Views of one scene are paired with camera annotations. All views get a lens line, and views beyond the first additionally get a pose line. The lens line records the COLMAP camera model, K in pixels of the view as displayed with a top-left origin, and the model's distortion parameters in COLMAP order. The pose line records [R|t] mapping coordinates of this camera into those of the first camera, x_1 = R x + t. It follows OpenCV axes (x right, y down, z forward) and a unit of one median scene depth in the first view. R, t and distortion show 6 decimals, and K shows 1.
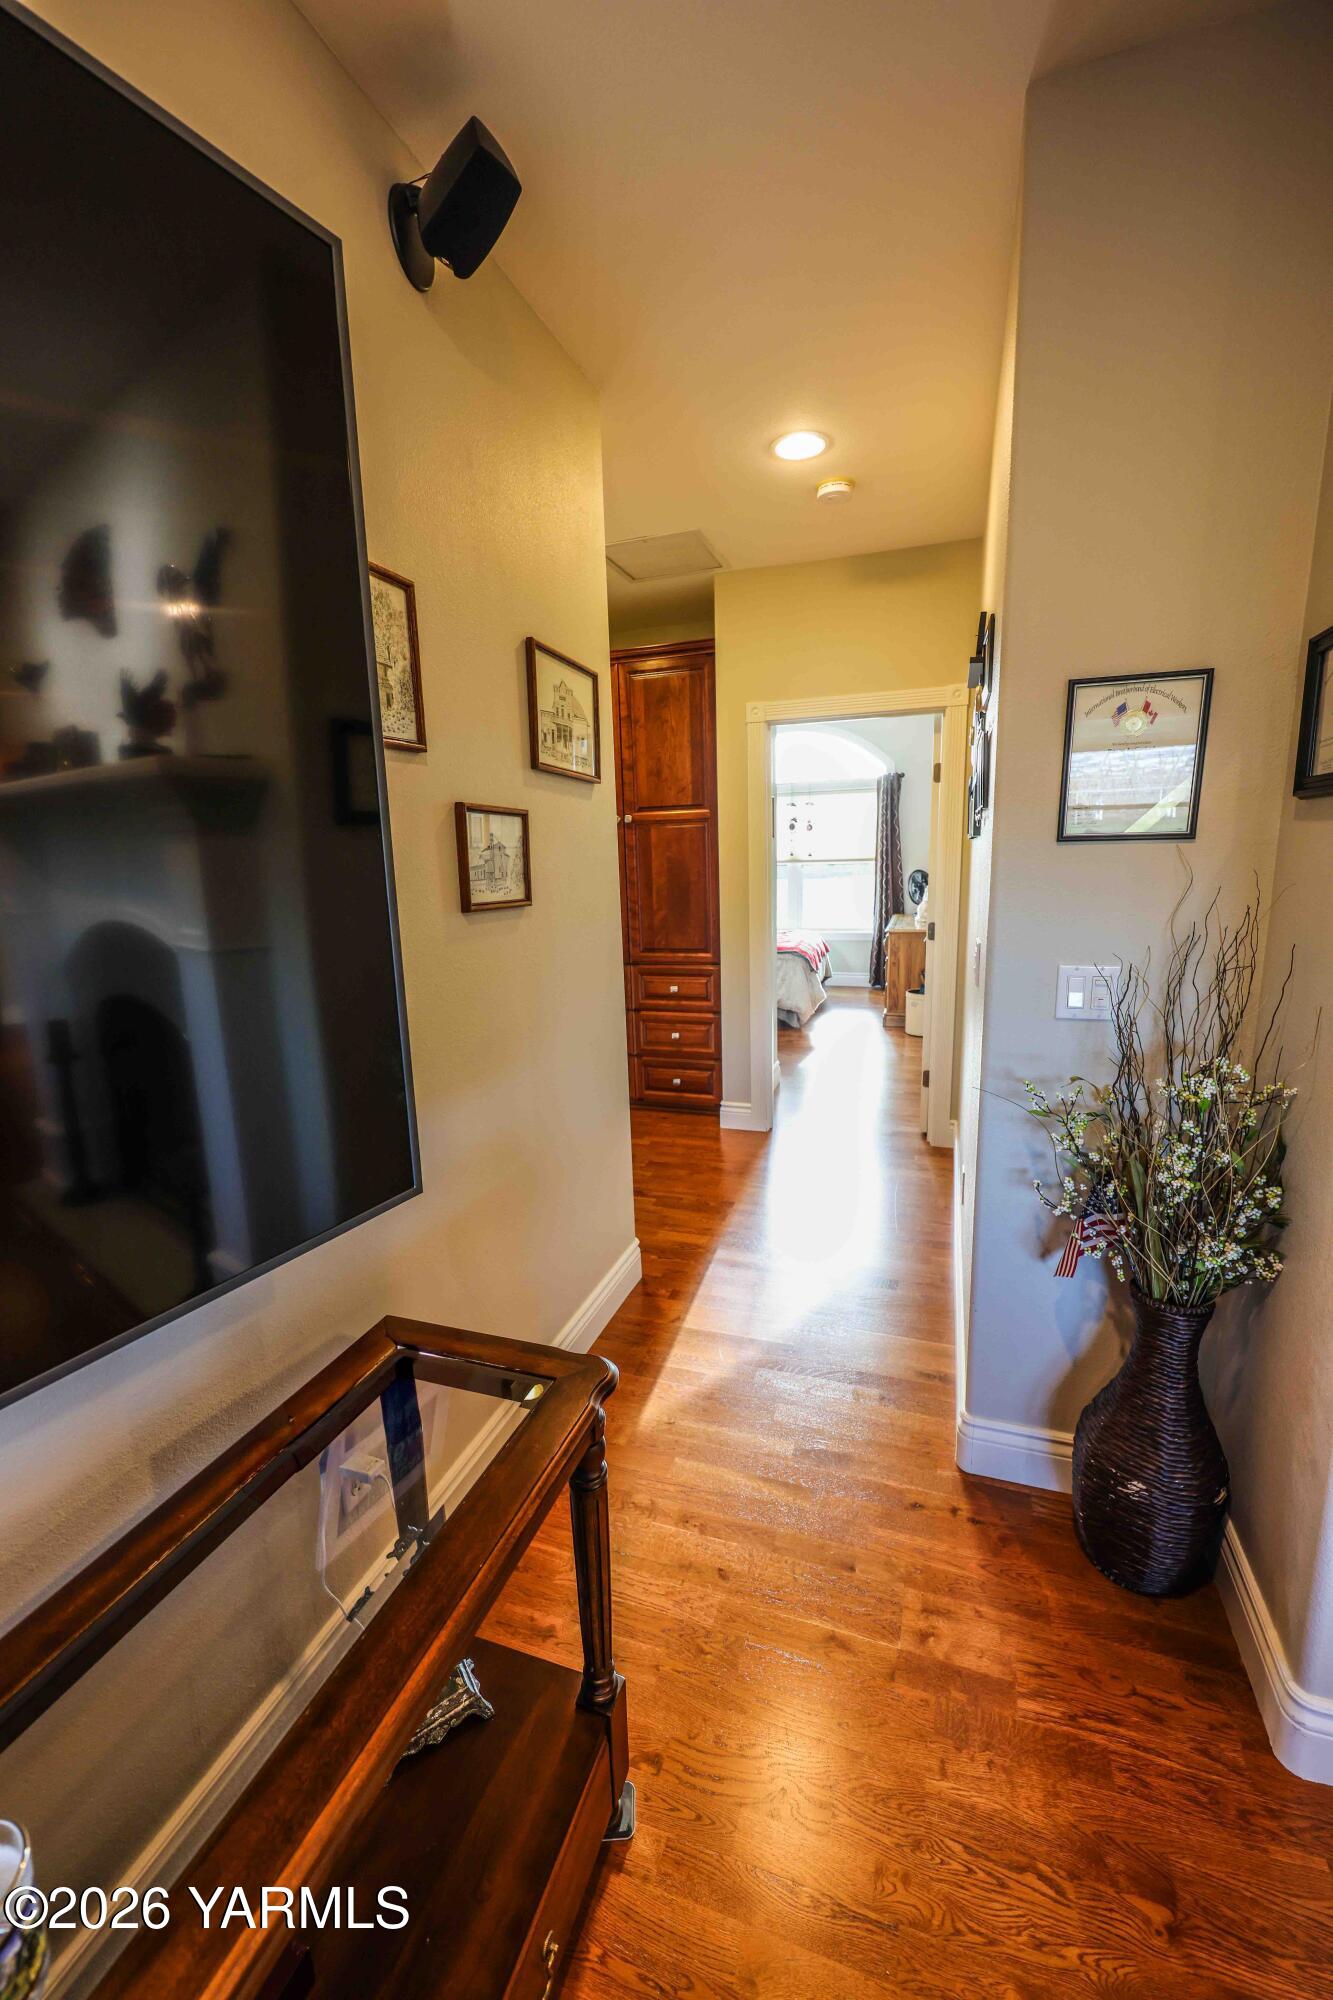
lens RADIAL K [[809.4, 0, 669.9], [0, 809.4, 1001.5], [0, 0, 1]] dist [-0.003581, -0.000317]
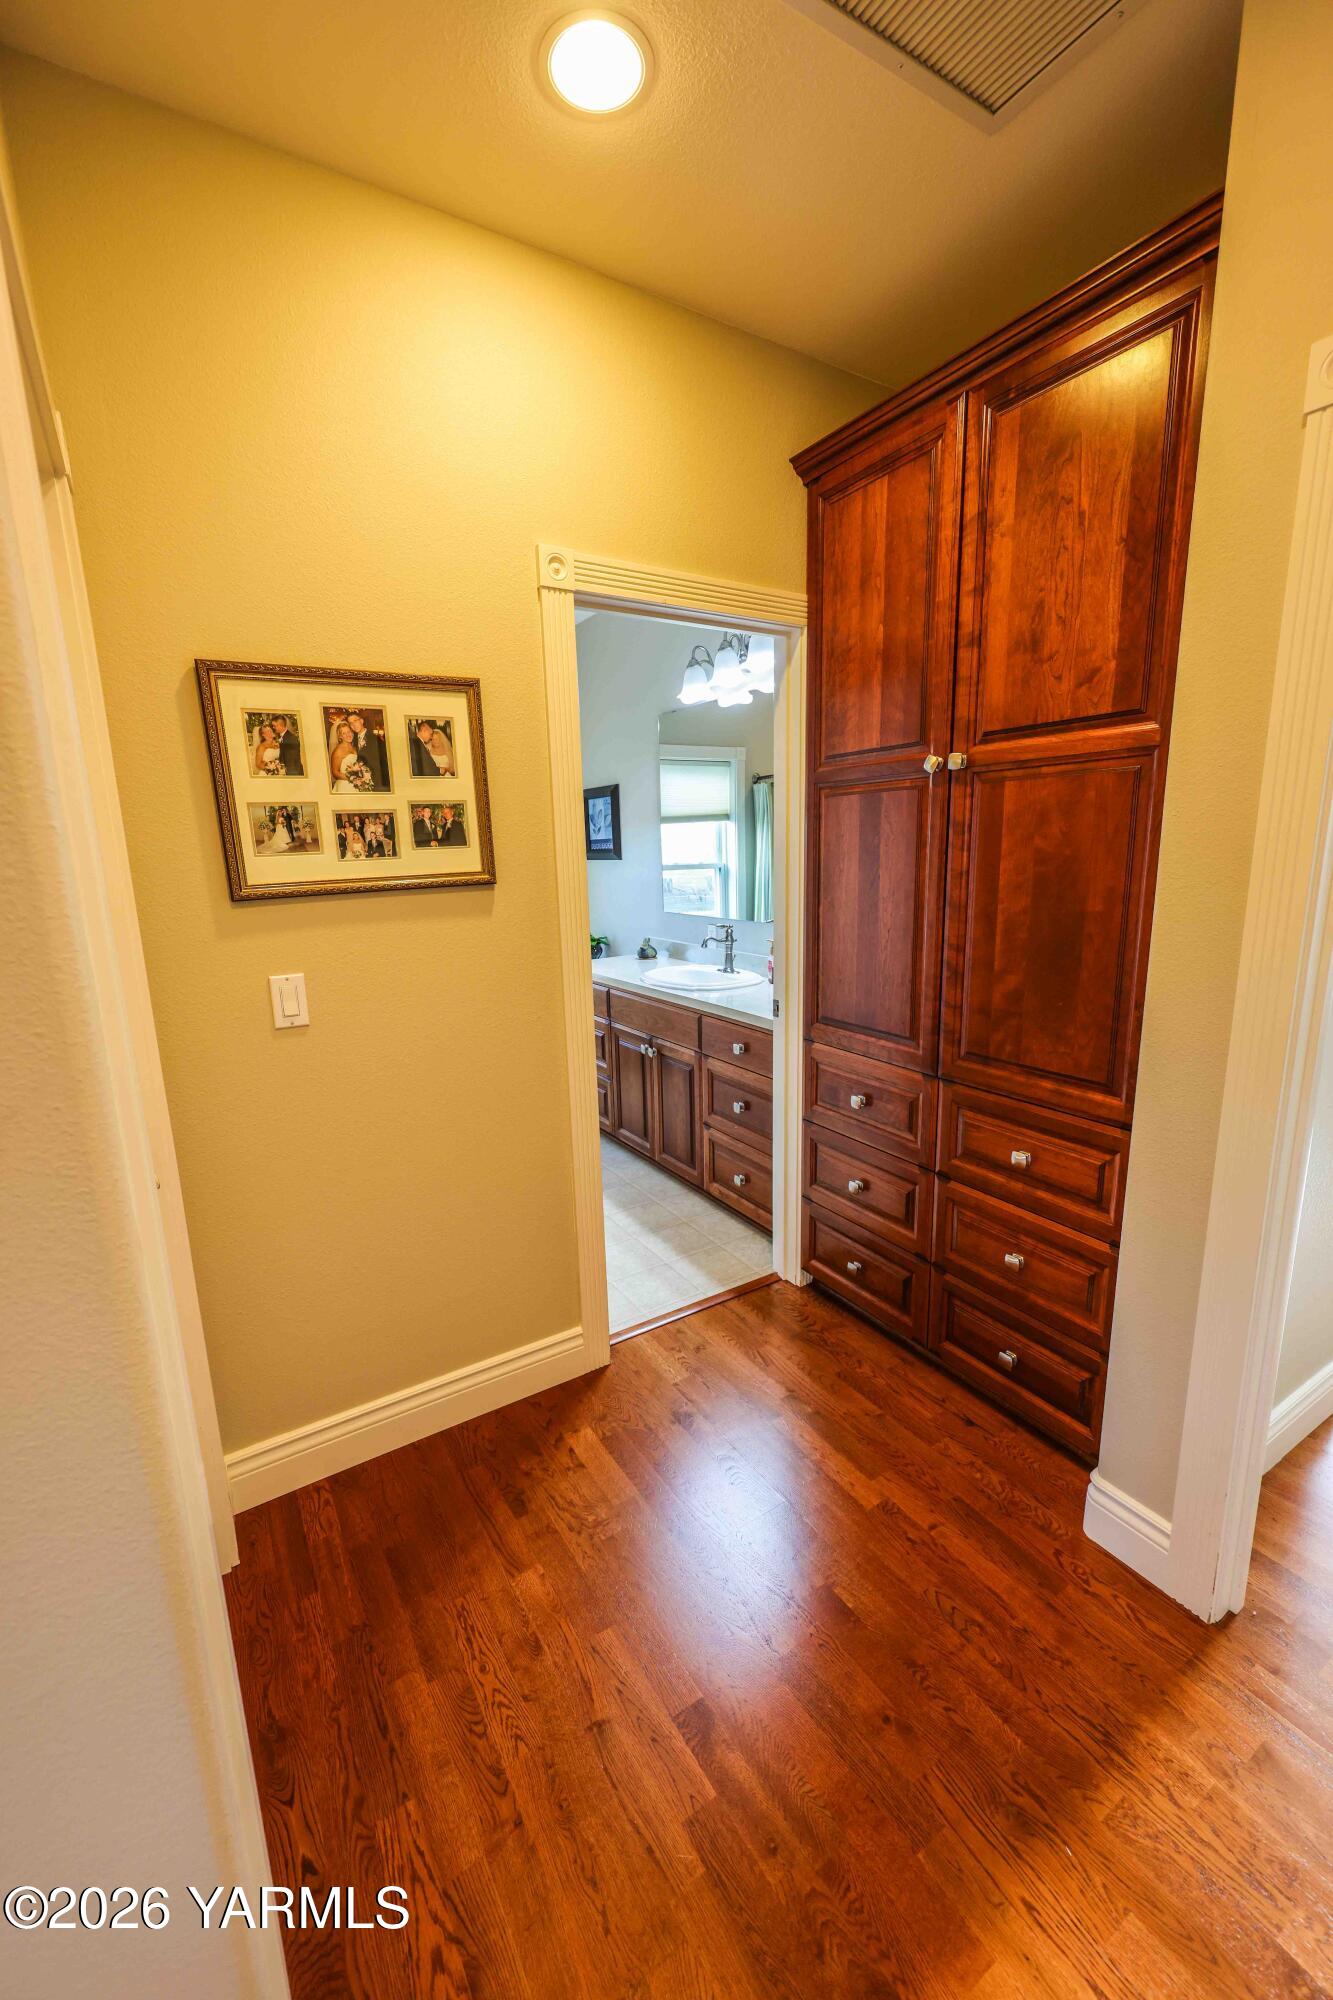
lens RADIAL K [[809.4, 0, 666.9], [0, 809.4, 1010.2], [0, 0, 1]] dist [-0.003581, -0.000317]
pose [[0.779353, 0.133454, -0.612208, 0.113365], [-0.104008, 0.991054, 0.083634, -0.111845], [0.617892, -0.001506, 0.786262, 0.556267]]
